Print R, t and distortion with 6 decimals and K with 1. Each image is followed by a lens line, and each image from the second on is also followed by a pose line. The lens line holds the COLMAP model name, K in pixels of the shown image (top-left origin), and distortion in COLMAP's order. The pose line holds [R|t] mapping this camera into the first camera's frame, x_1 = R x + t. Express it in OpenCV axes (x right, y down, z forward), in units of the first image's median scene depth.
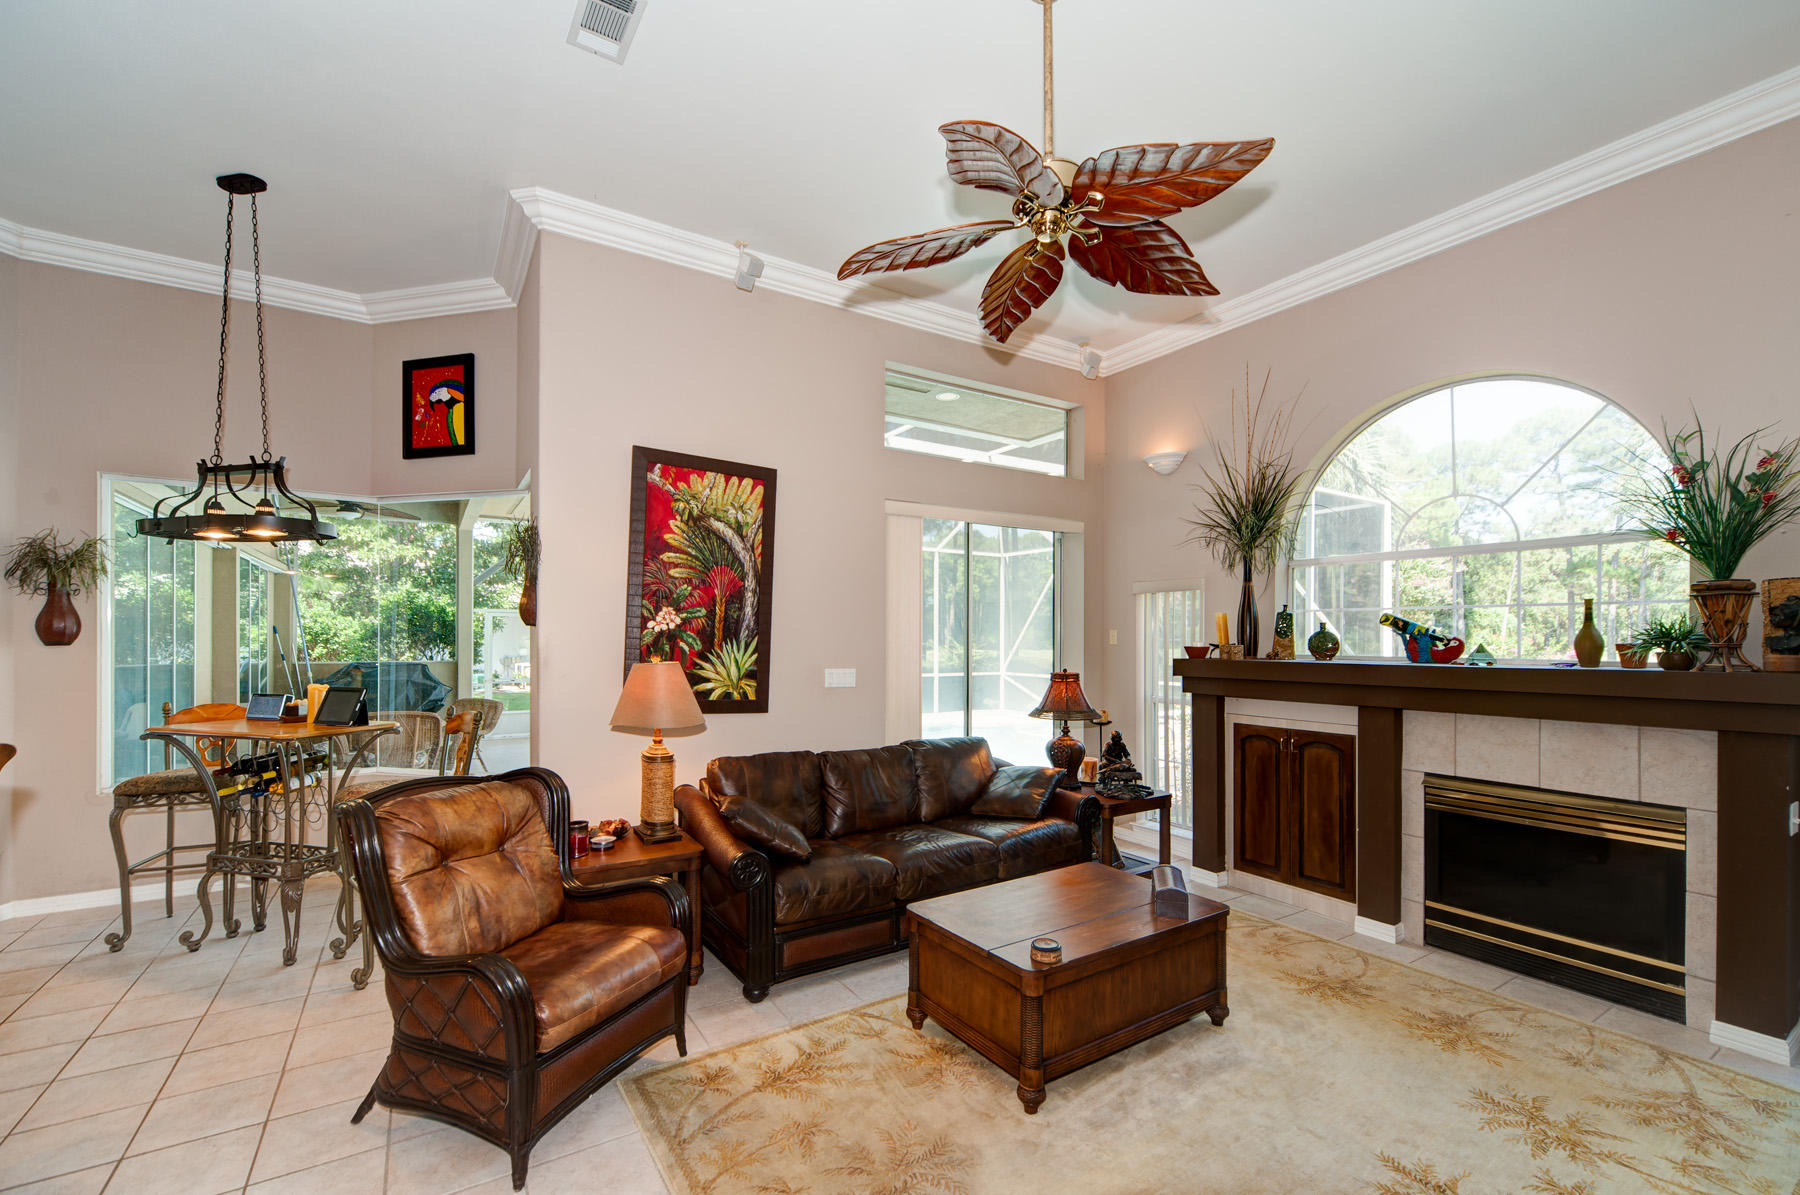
lens RADIAL K [[752.3, 0, 899.8], [0, 752.3, 637.2], [0, 0, 1]] dist [0.001234, 0.000167]
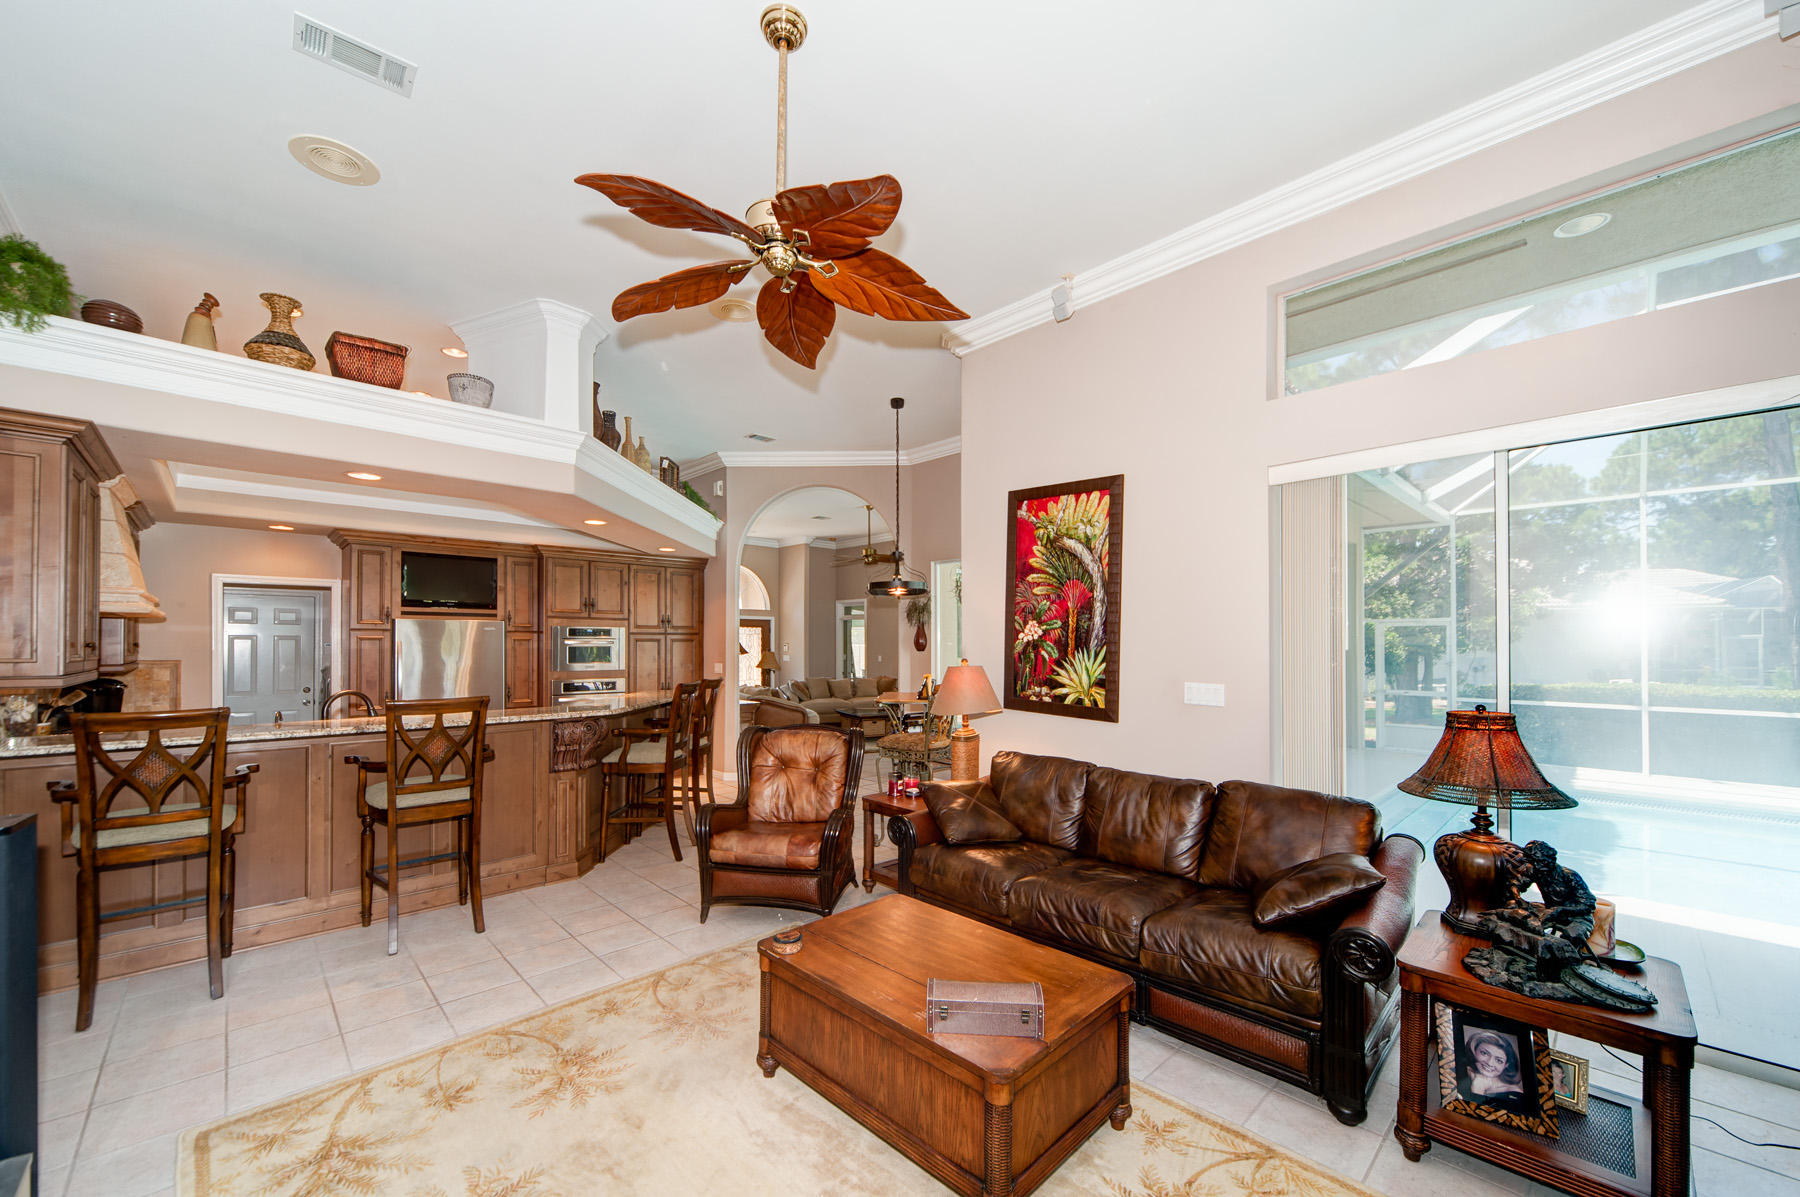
lens RADIAL K [[693.5, 0, 898.4], [0, 693.5, 640.2], [0, 0, 1]] dist [-0.000232, -0.000014]
pose [[0.207447, -0.008772, -0.978207, 0.679298], [0.003750, 0.999960, -0.008172, -0.001687], [0.978239, -0.001973, 0.207471, 0.550906]]
